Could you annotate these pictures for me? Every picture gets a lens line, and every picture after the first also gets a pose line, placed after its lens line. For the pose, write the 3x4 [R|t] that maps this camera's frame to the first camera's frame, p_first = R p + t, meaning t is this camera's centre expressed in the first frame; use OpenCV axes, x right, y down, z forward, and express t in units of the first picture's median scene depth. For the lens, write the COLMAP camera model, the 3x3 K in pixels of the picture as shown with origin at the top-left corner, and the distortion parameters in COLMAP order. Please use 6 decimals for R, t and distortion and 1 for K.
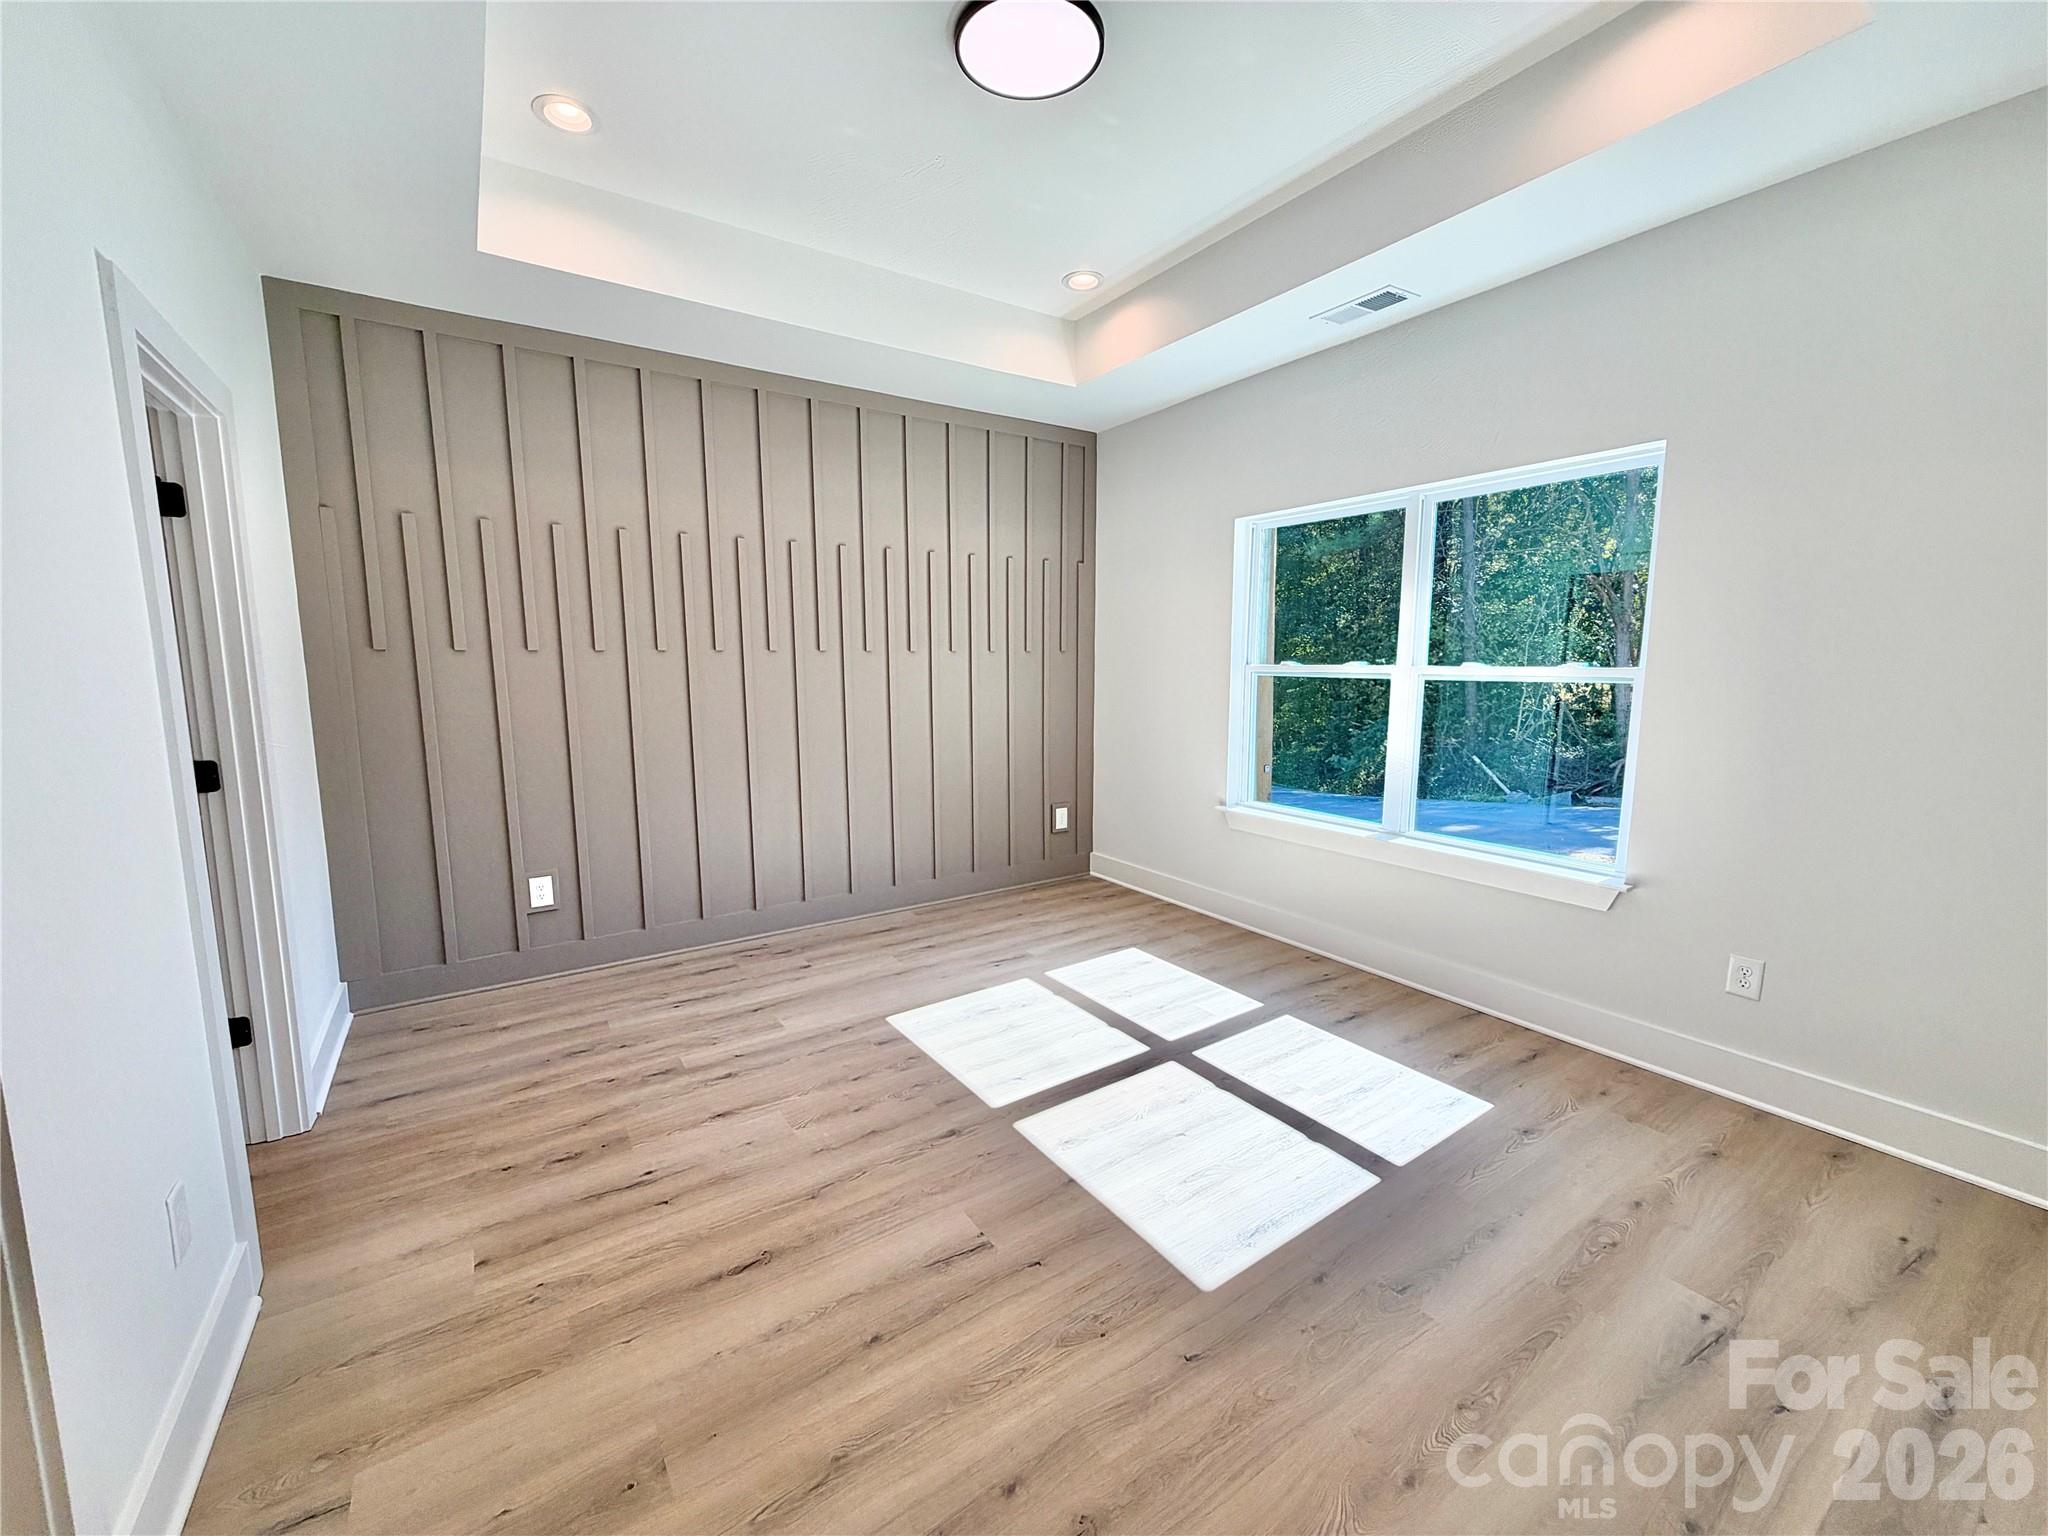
lens RADIAL K [[813.7, 0, 1019.4], [0, 813.7, 767.5], [0, 0, 1]] dist [0.000293, -0.000085]
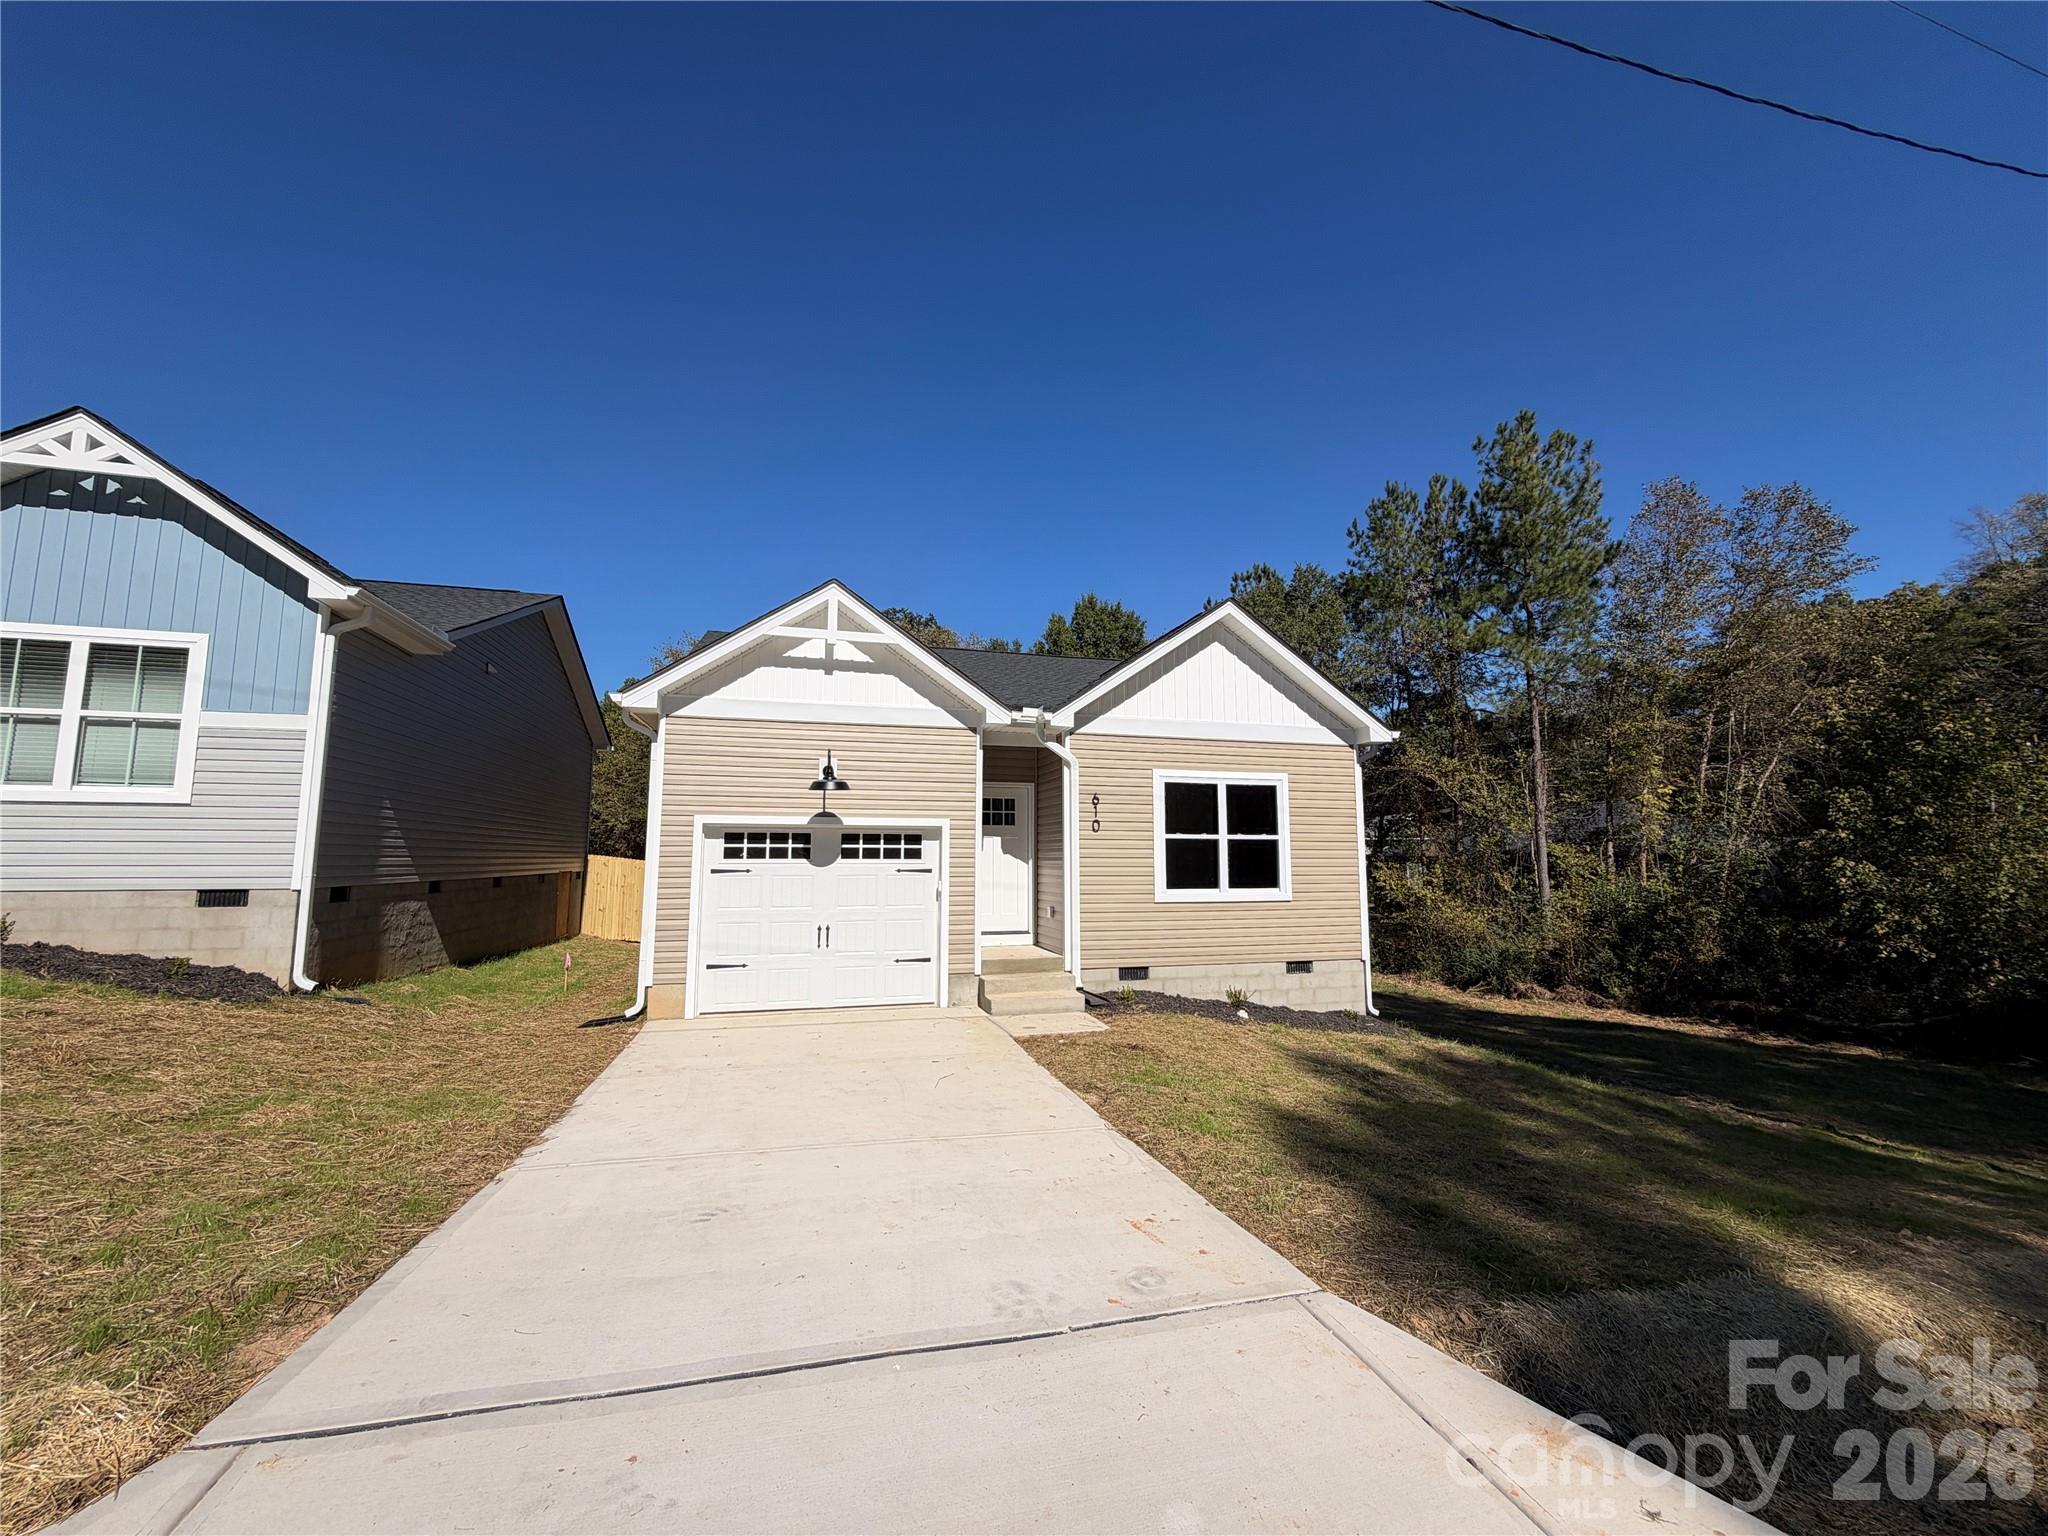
lens RADIAL K [[813.7, 0, 1019.4], [0, 813.7, 767.5], [0, 0, 1]] dist [0.000293, -0.000085]
pose [[0.349605, 0.086565, 0.932890, -2.652950], [0.112804, 0.984590, -0.133636, -0.052028], [-0.930082, 0.151953, 0.334452, 0.645311]]
